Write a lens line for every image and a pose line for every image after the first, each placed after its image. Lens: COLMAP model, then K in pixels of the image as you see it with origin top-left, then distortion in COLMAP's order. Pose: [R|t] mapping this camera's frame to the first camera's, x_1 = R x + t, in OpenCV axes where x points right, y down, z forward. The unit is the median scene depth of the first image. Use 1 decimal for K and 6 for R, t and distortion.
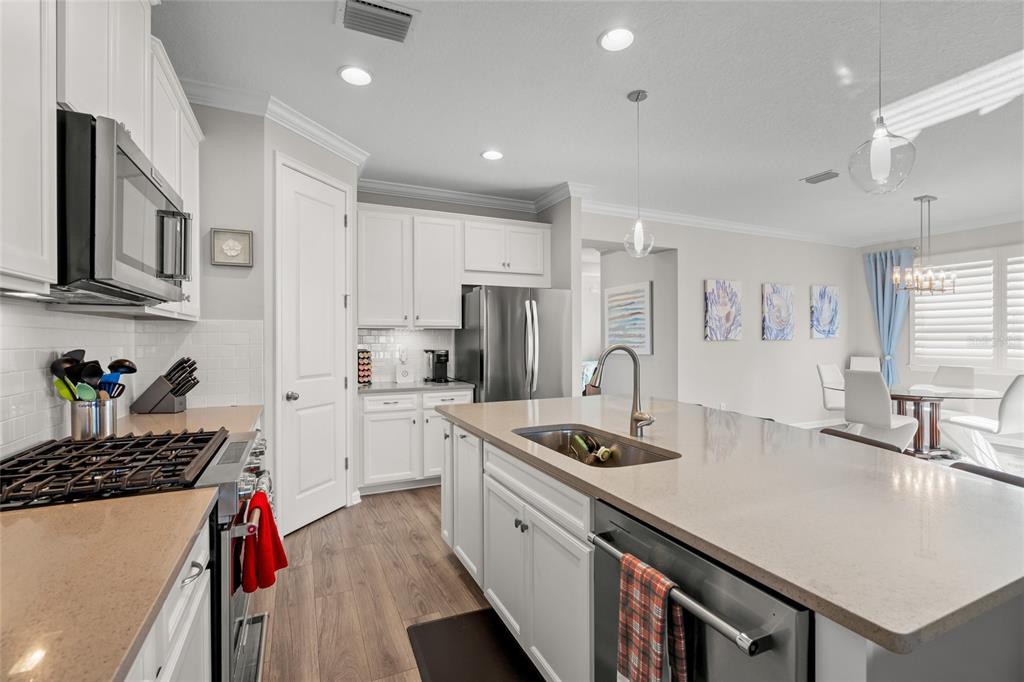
lens RADIAL K [[469.0, 0, 514.0], [0, 469.0, 337.4], [0, 0, 1]] dist [-0.005303, 0.000951]
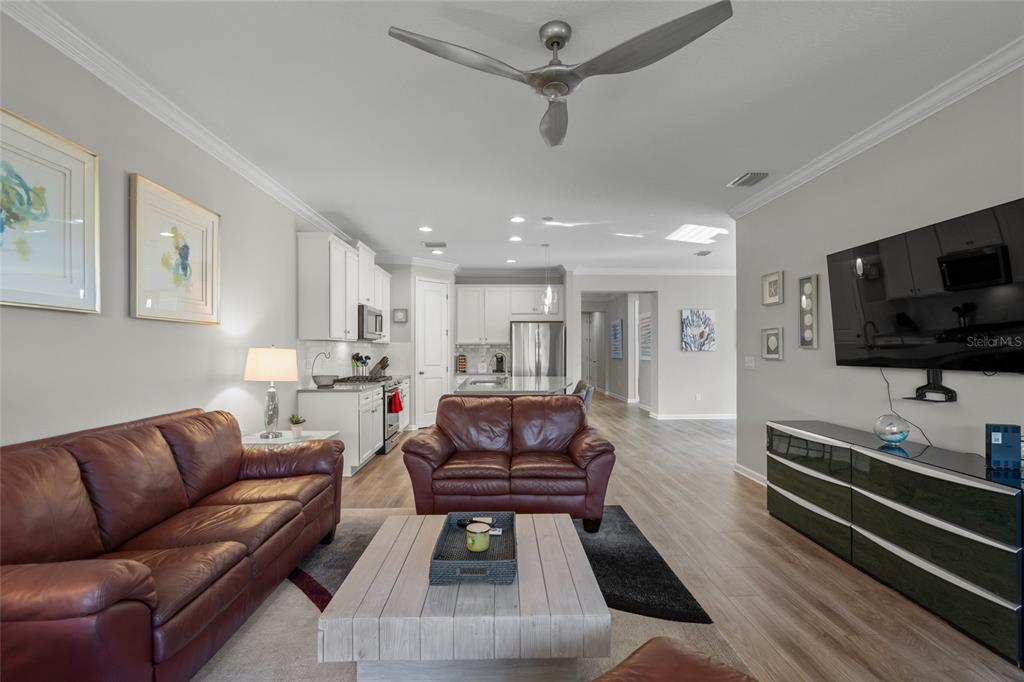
lens RADIAL K [[469.0, 0, 507.7], [0, 469.0, 344.6], [0, 0, 1]] dist [-0.005303, 0.000951]
pose [[0.919394, -0.003383, -0.393324, 0.475207], [0.000693, 0.999975, -0.006982, -0.003398], [0.393338, 0.006146, 0.919373, -0.571415]]
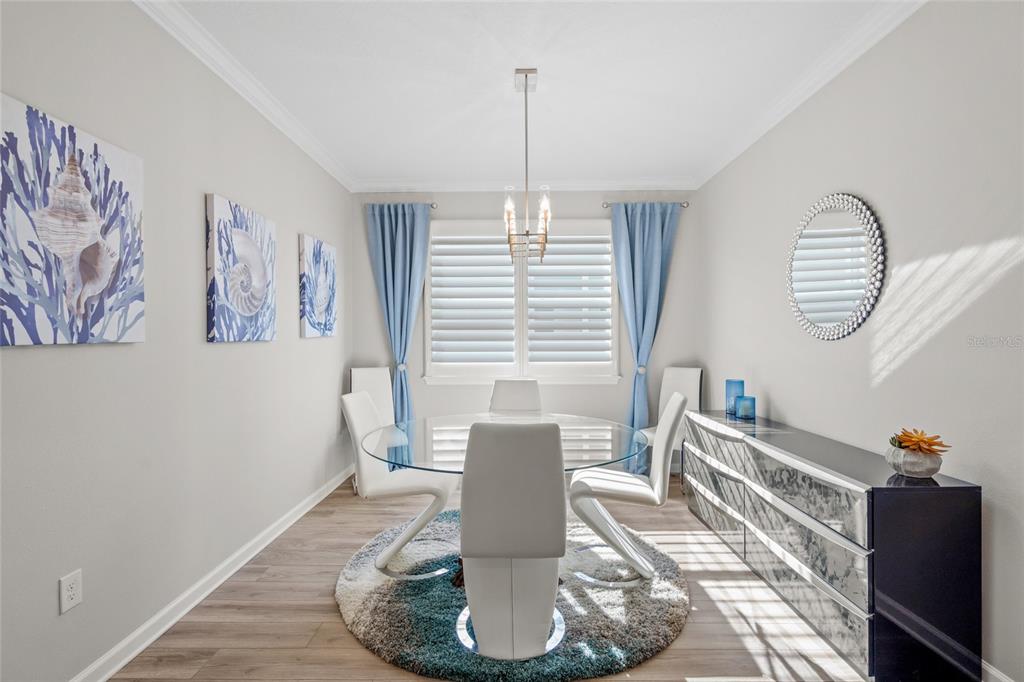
lens RADIAL K [[469.0, 0, 513.1], [0, 469.0, 341.3], [0, 0, 1]] dist [-0.005303, 0.000951]
pose [[0.434502, -0.008869, 0.900627, 0.313451], [0.002685, 0.999960, 0.008551, 0.002450], [-0.900667, -0.001297, 0.434509, 0.647689]]
